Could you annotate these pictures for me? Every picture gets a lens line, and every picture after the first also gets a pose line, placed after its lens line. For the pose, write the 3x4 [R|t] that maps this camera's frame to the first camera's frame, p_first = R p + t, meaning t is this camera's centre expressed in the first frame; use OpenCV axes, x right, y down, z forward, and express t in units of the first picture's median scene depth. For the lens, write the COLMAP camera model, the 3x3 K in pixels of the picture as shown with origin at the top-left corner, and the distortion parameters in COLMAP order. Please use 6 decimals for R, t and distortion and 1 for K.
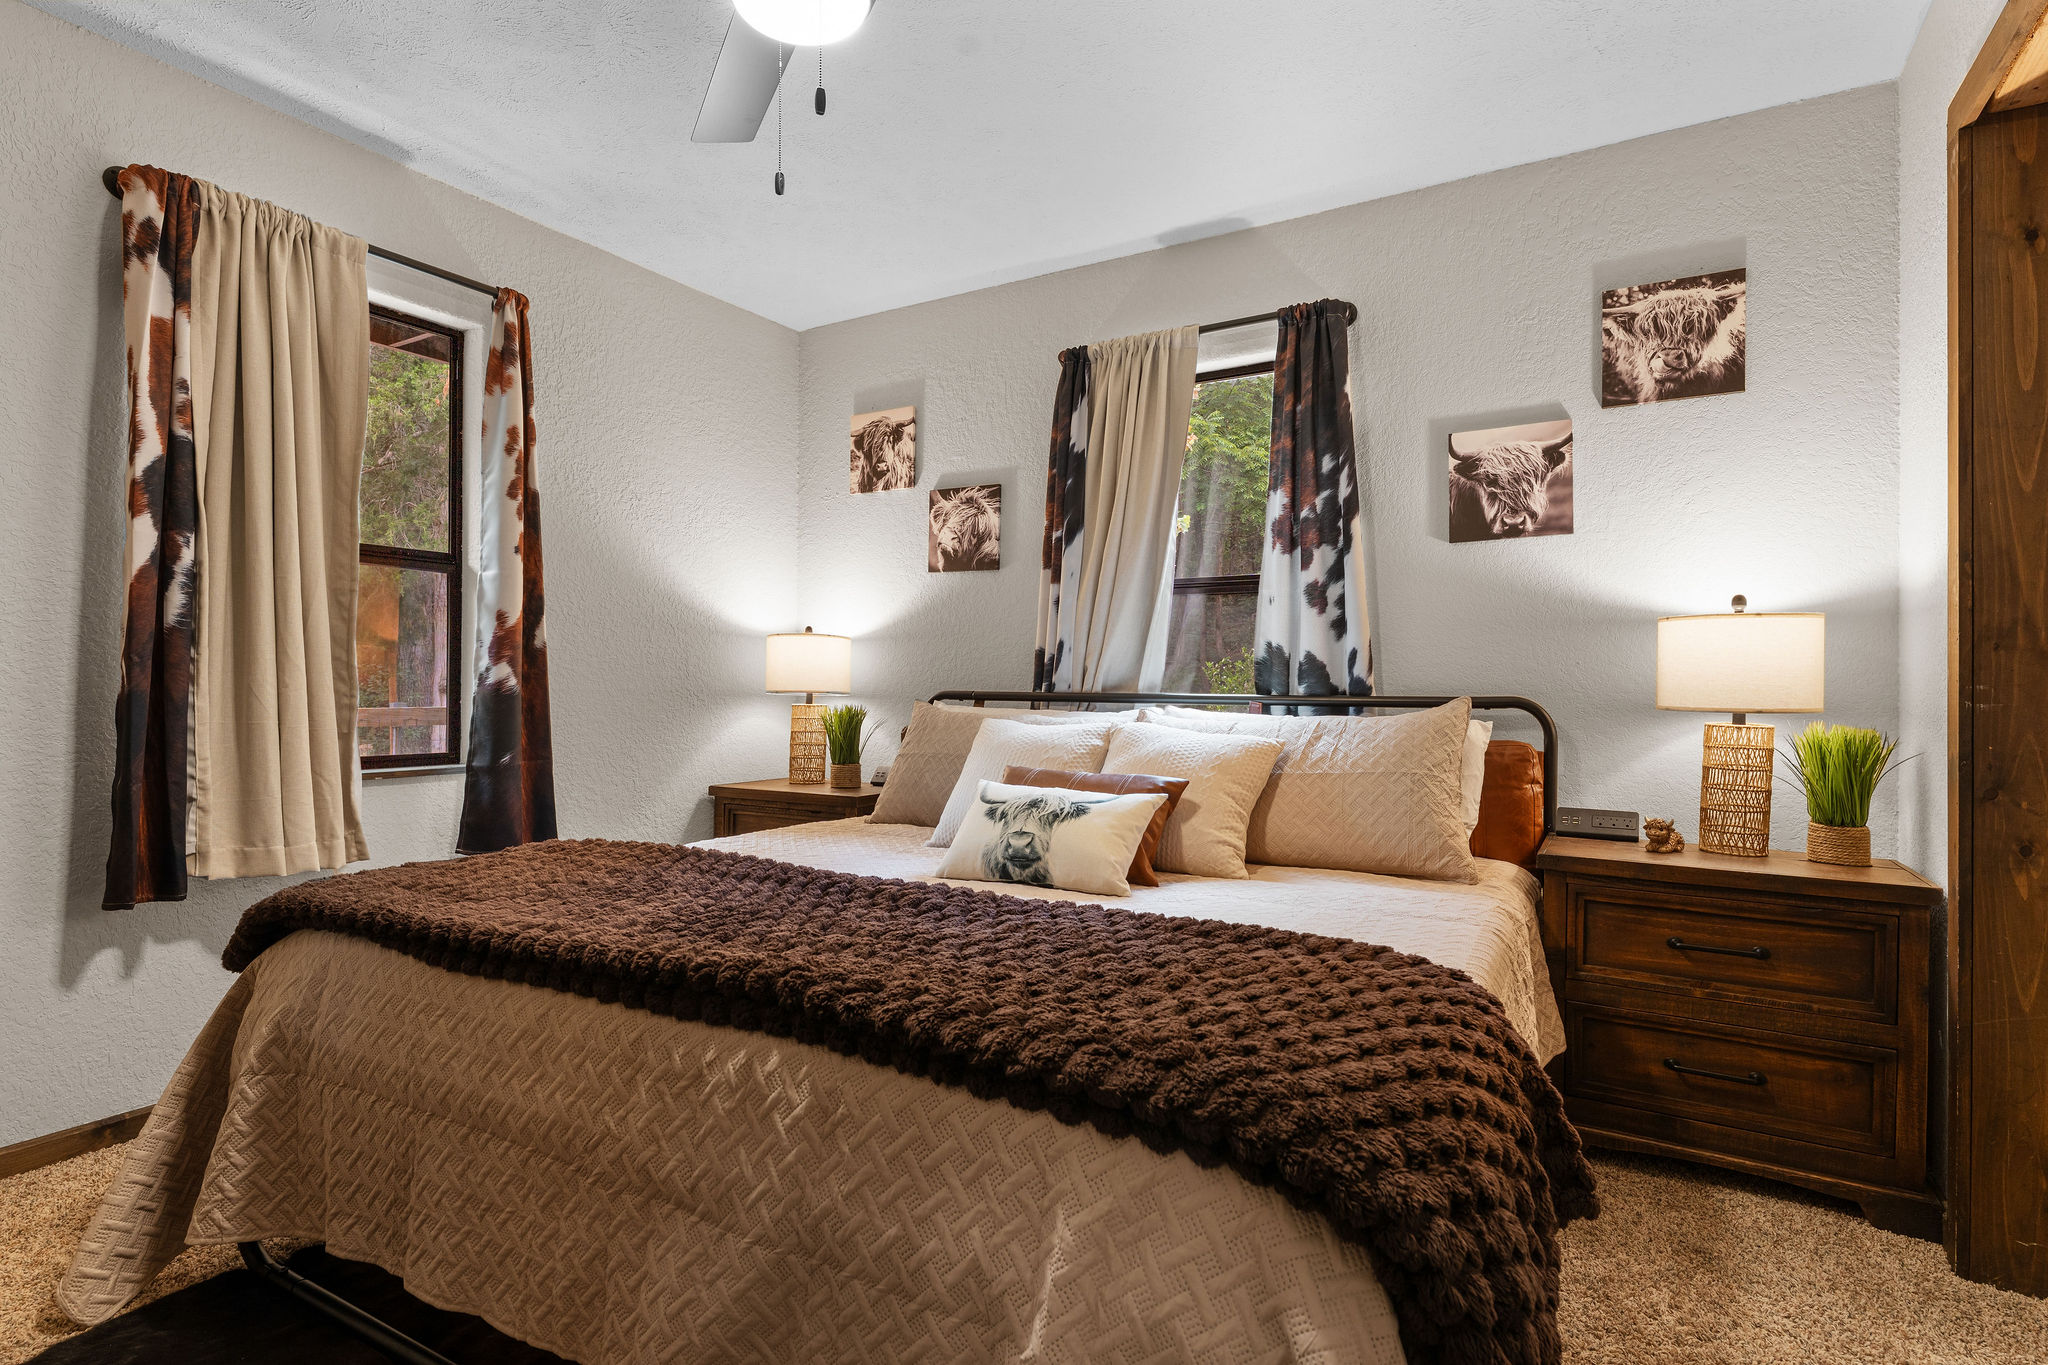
lens RADIAL K [[984.0, 0, 1021.8], [0, 984.0, 684.2], [0, 0, 1]] dist [0.000016, 0.000198]
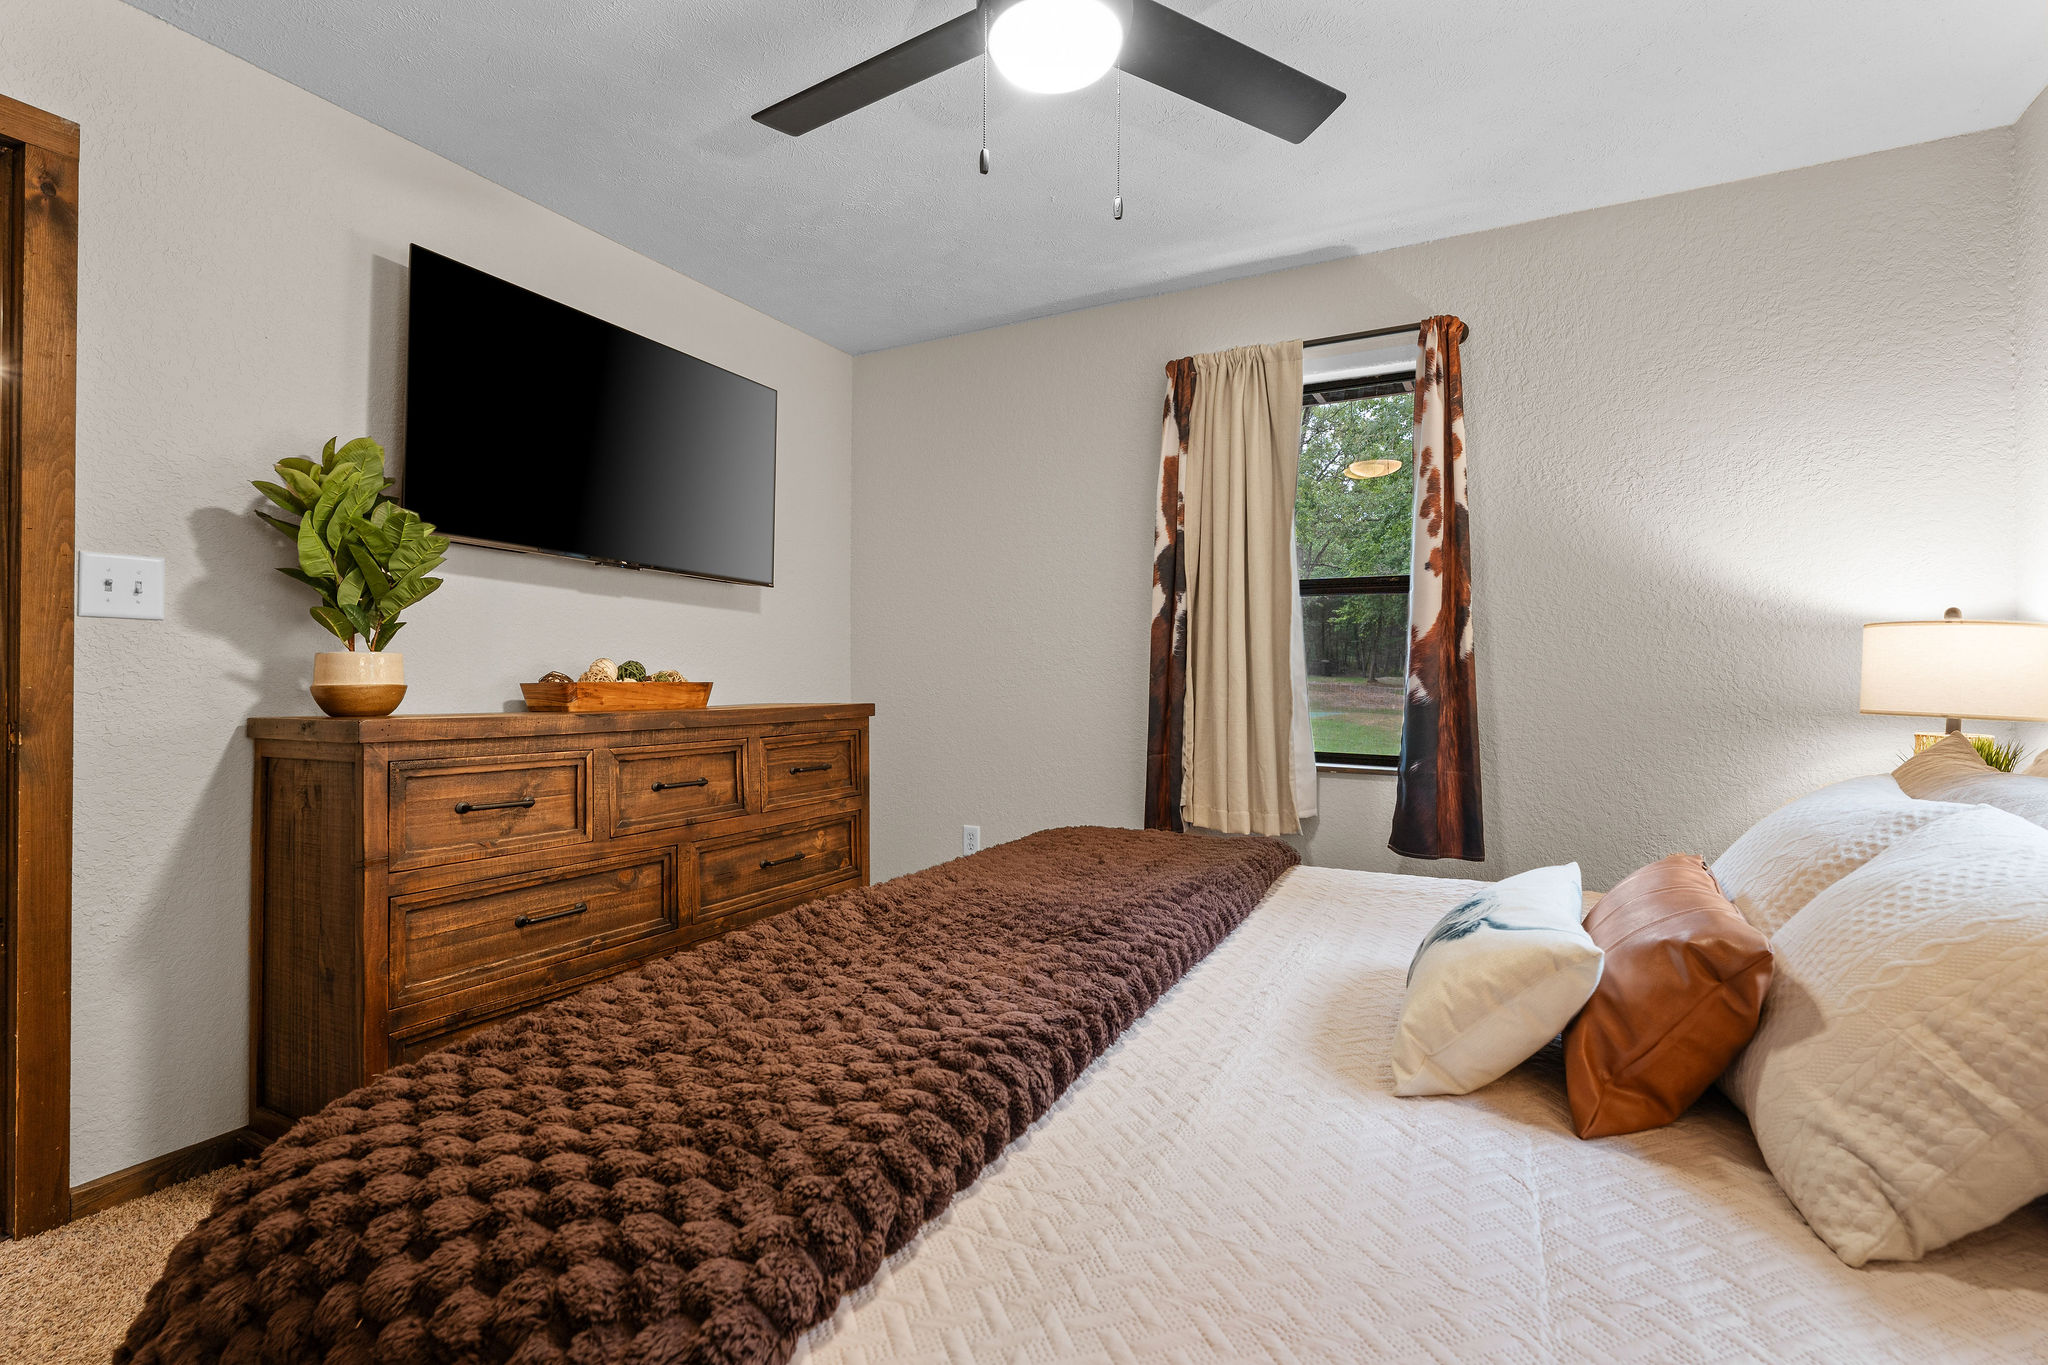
lens RADIAL K [[949.5, 0, 1024.5], [0, 949.5, 683.5], [0, 0, 1]] dist [-0.001958, -0.000194]
pose [[0.069709, -0.010578, -0.997511, 0.582094], [-0.013409, 0.999844, -0.011539, 0.005914], [0.997477, 0.014180, 0.069557, 0.653588]]
